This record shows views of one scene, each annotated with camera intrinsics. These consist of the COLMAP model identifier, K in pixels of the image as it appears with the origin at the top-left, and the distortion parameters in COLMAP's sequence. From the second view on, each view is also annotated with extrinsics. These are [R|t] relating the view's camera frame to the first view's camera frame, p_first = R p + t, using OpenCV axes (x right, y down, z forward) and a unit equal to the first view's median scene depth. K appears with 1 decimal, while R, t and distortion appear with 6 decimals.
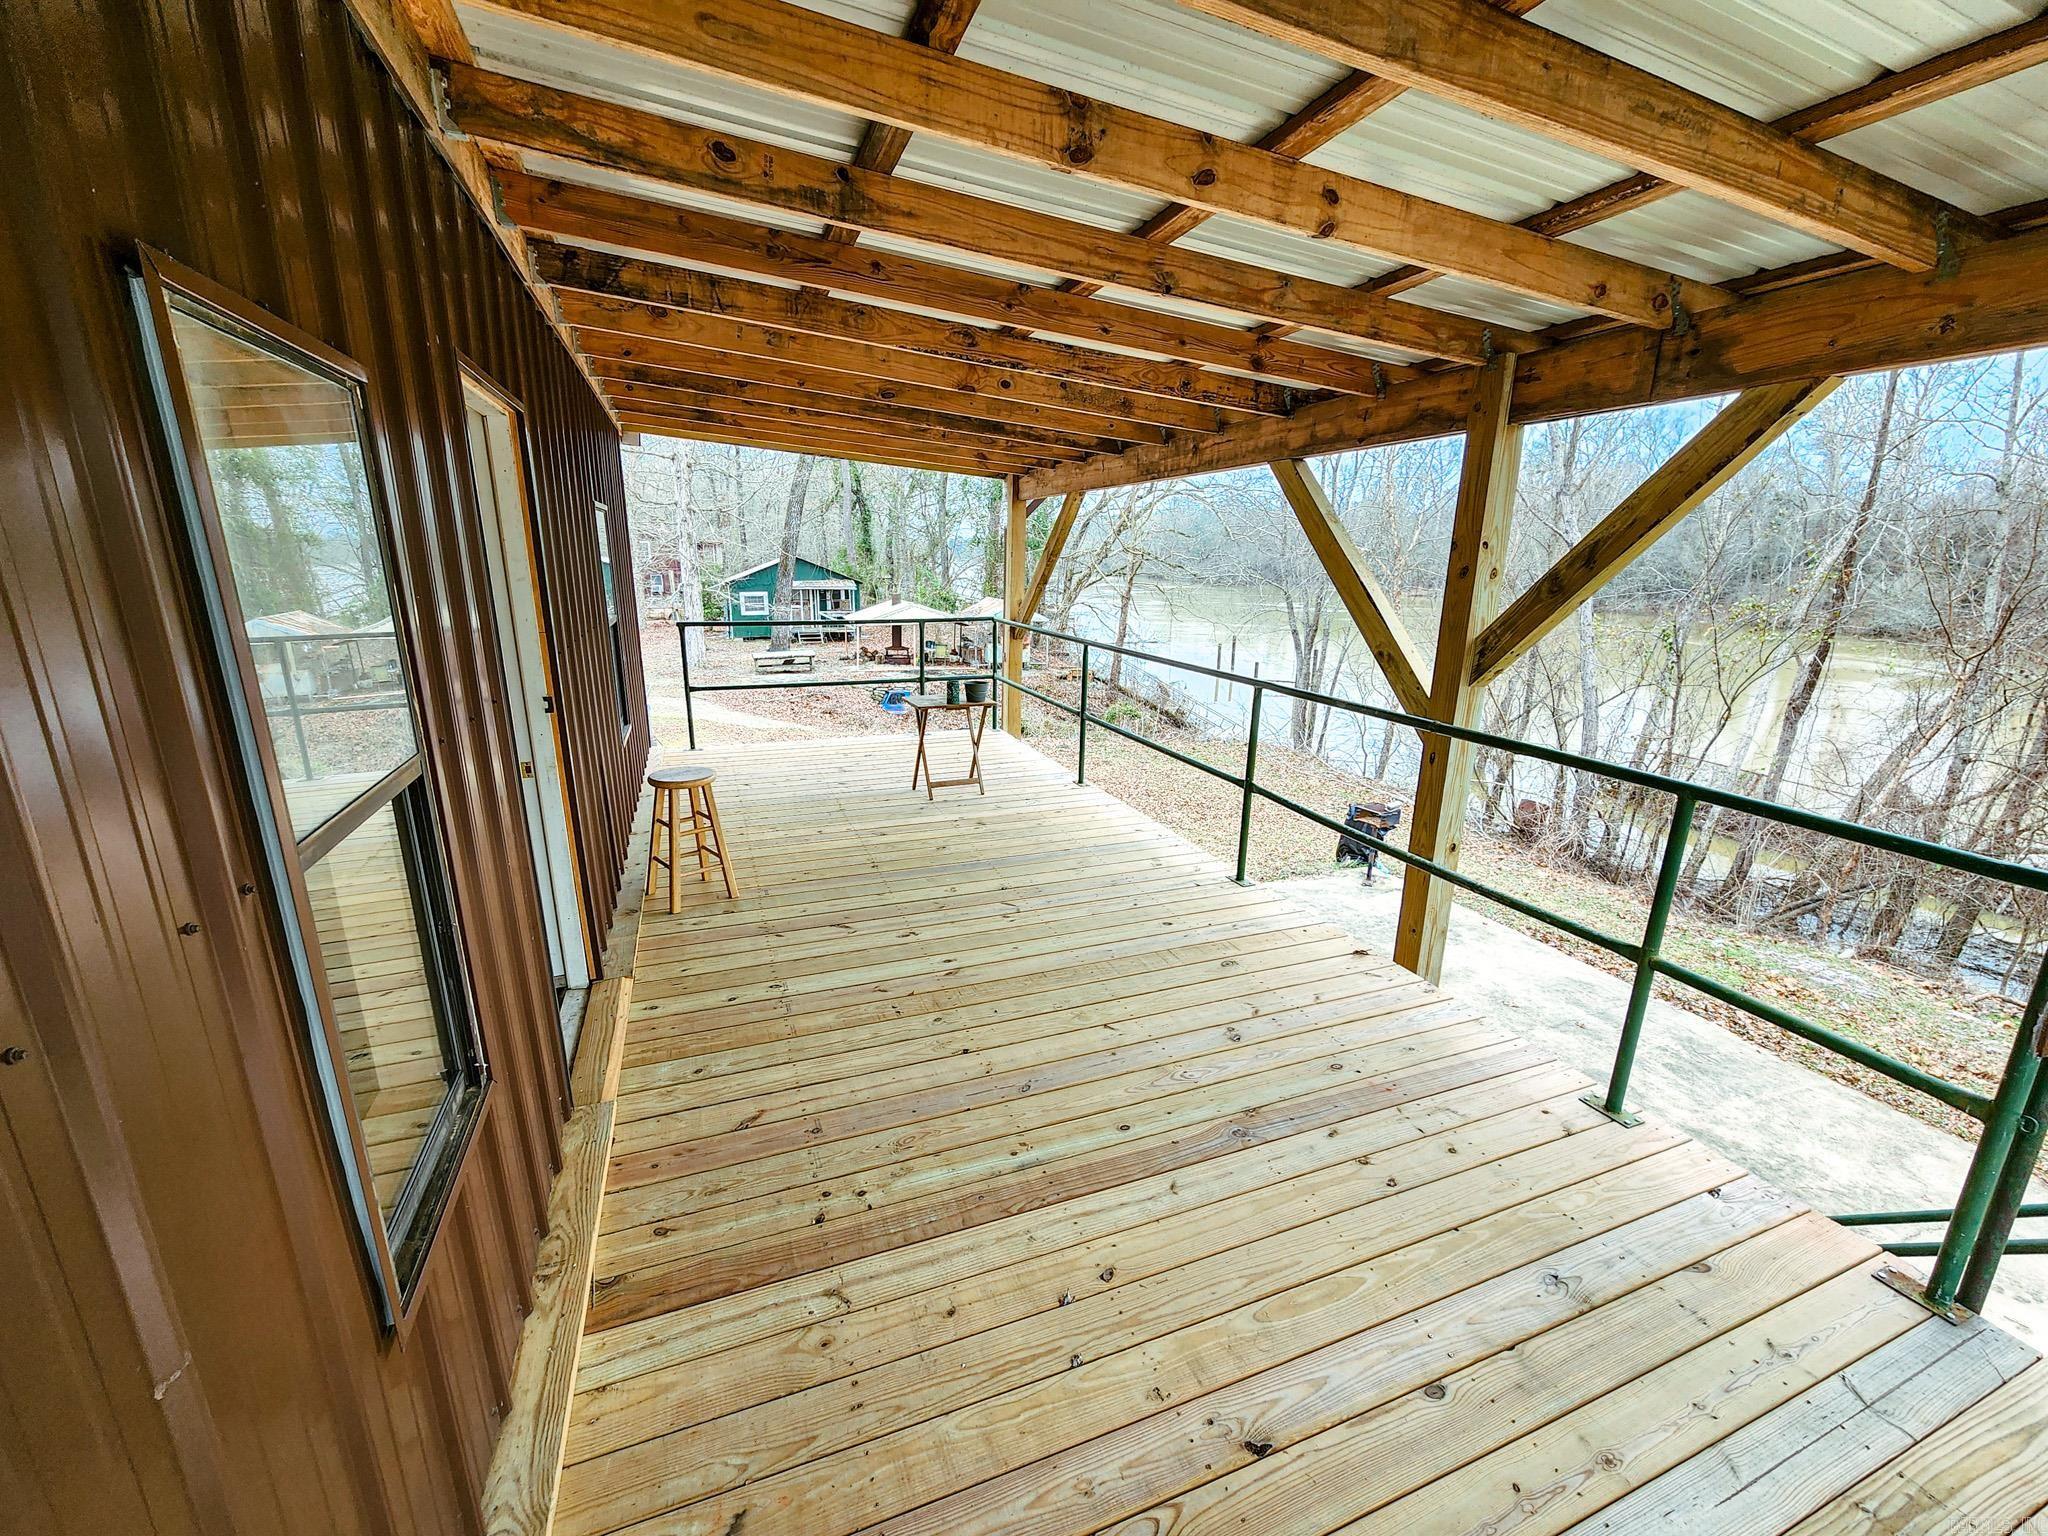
lens RADIAL K [[844.5, 0, 1024.6], [0, 844.5, 776.8], [0, 0, 1]] dist [-0.000543, -0.000507]
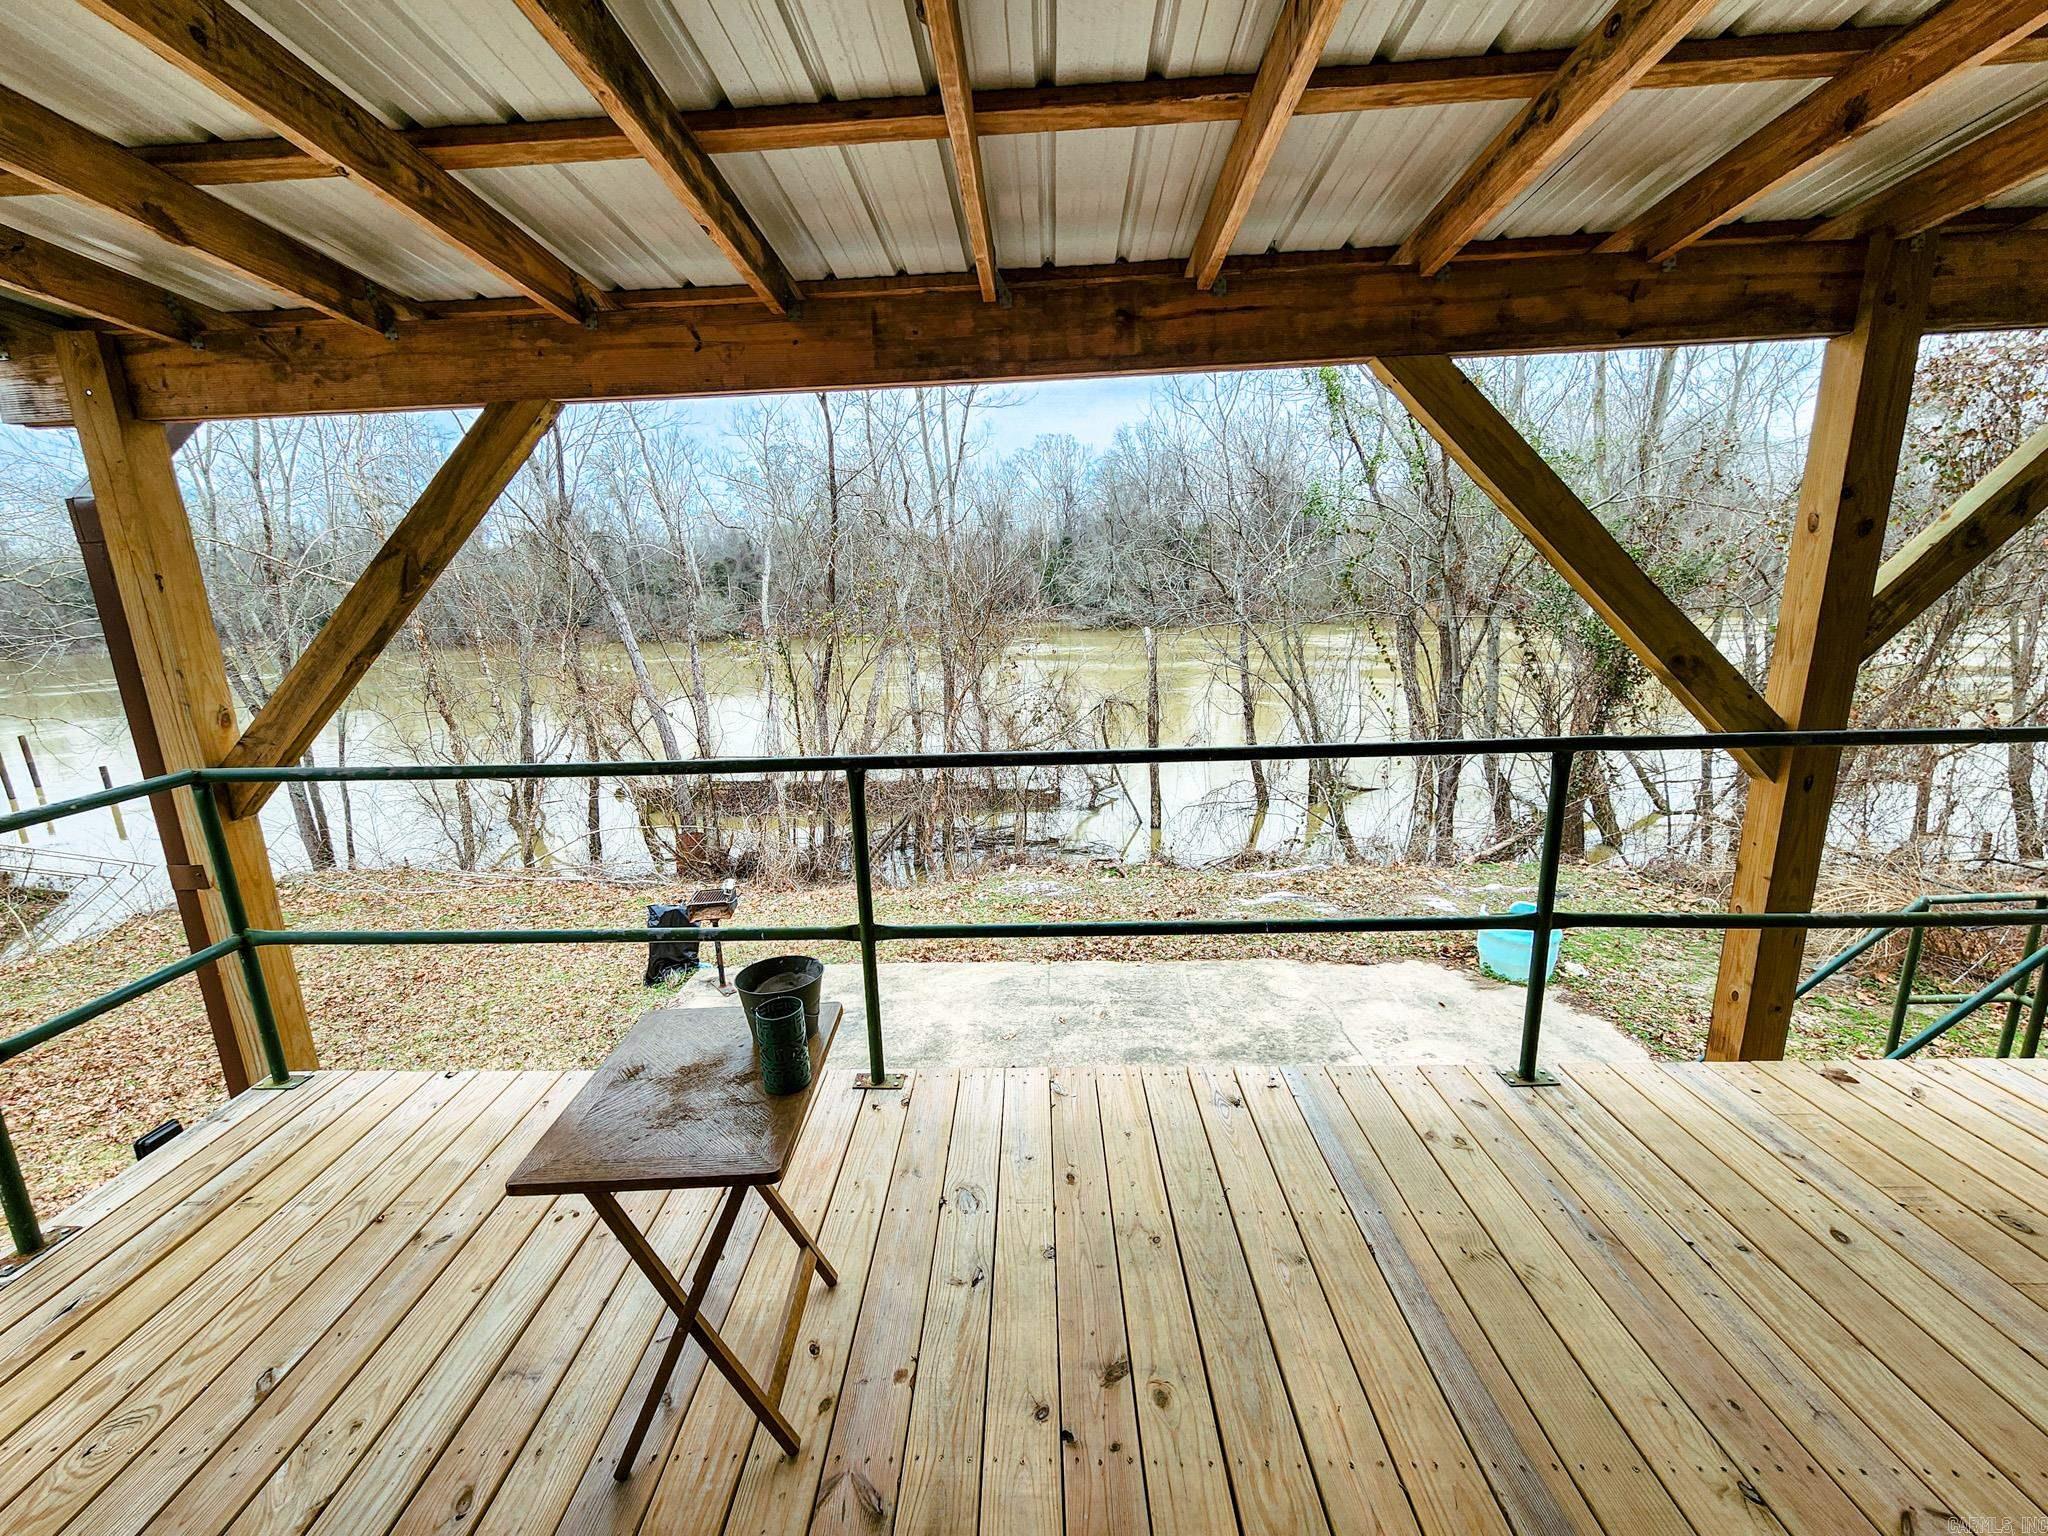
lens RADIAL K [[895.8, 0, 1023.0], [0, 895.8, 756.4], [0, 0, 1]] dist [0.005085, 0.000793]
pose [[0.390286, -0.236825, 0.889714, -0.311798], [0.274864, 0.952254, 0.132899, -0.220240], [-0.878707, 0.192682, 0.436746, 0.822565]]
